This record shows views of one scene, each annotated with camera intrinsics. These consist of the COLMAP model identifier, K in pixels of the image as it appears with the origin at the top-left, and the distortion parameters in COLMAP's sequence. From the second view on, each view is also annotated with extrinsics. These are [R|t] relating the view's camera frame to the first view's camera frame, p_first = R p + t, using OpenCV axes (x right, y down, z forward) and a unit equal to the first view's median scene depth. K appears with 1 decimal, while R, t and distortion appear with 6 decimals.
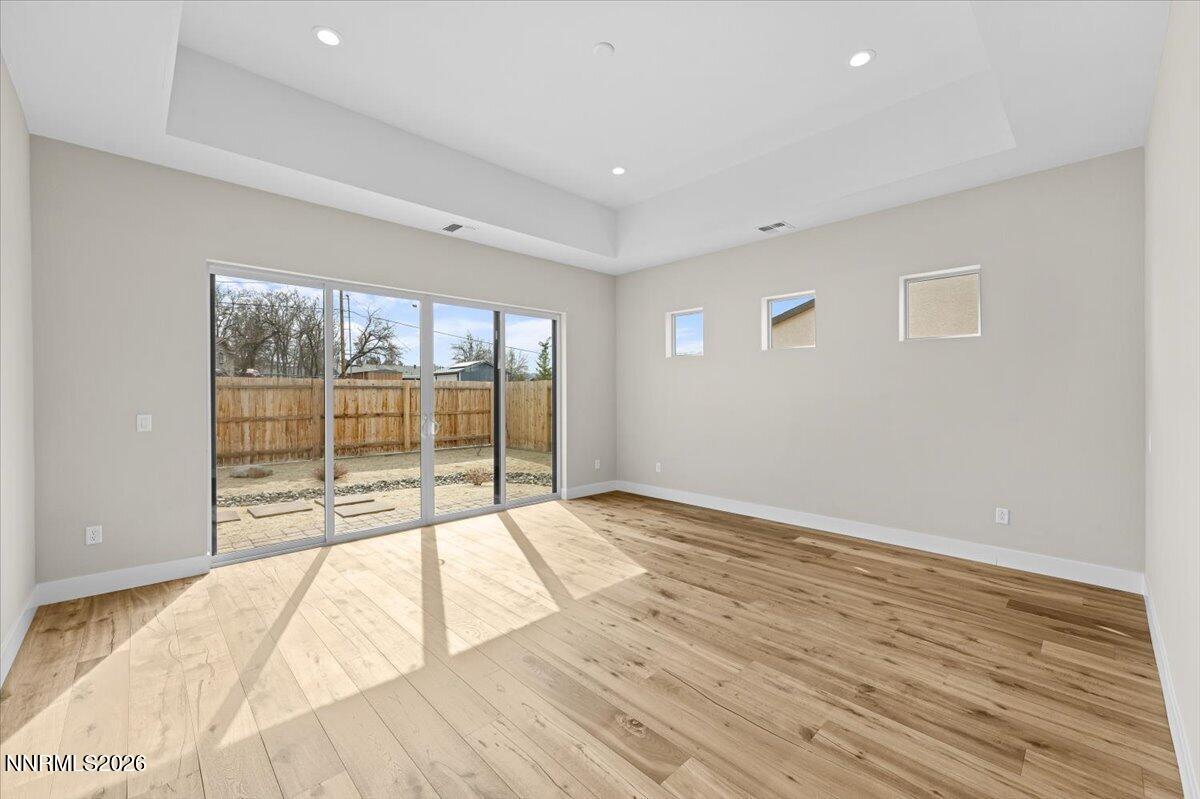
lens RADIAL K [[473.8, 0, 590.0], [0, 473.8, 399.7], [0, 0, 1]] dist [-0.000272, -0.000210]
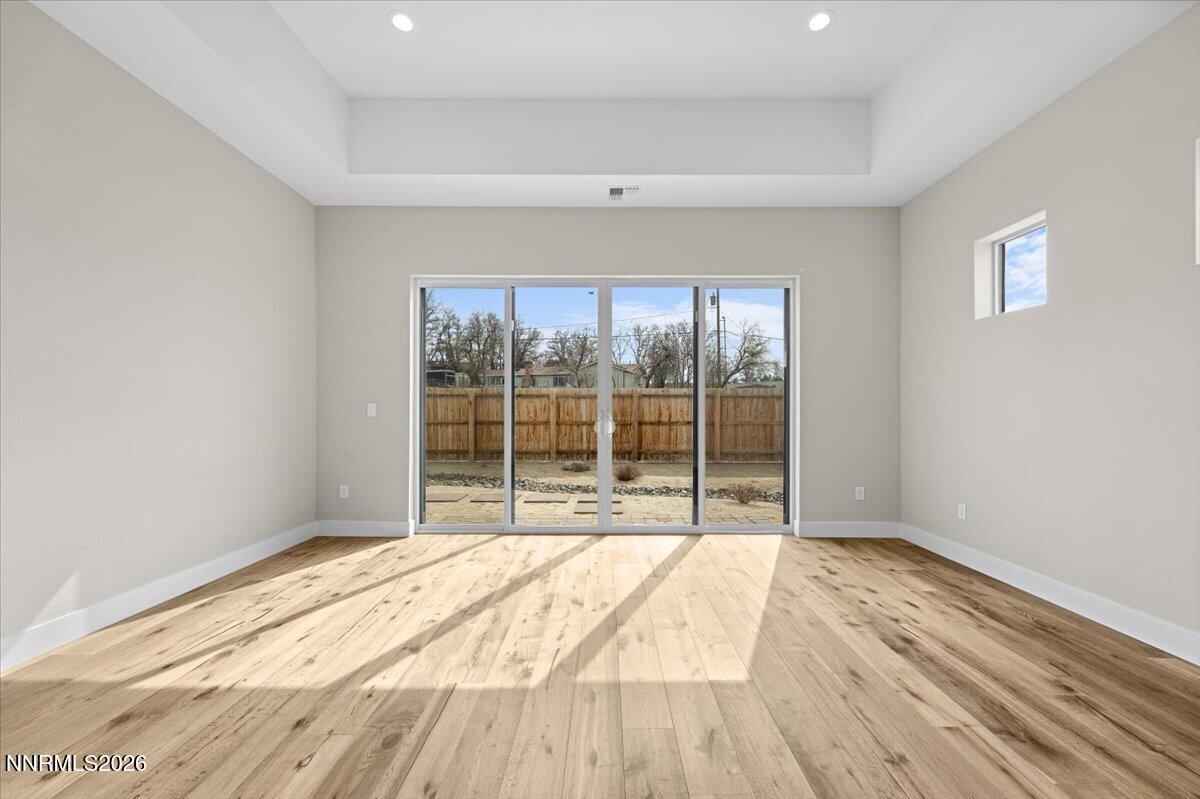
lens RADIAL K [[473.8, 0, 591.8], [0, 473.8, 411.2], [0, 0, 1]] dist [-0.000272, -0.000210]
pose [[0.731326, 0.007435, -0.681987, 0.220820], [-0.012311, 0.999922, -0.002300, 0.029220], [0.681917, 0.010078, 0.731360, 0.280584]]
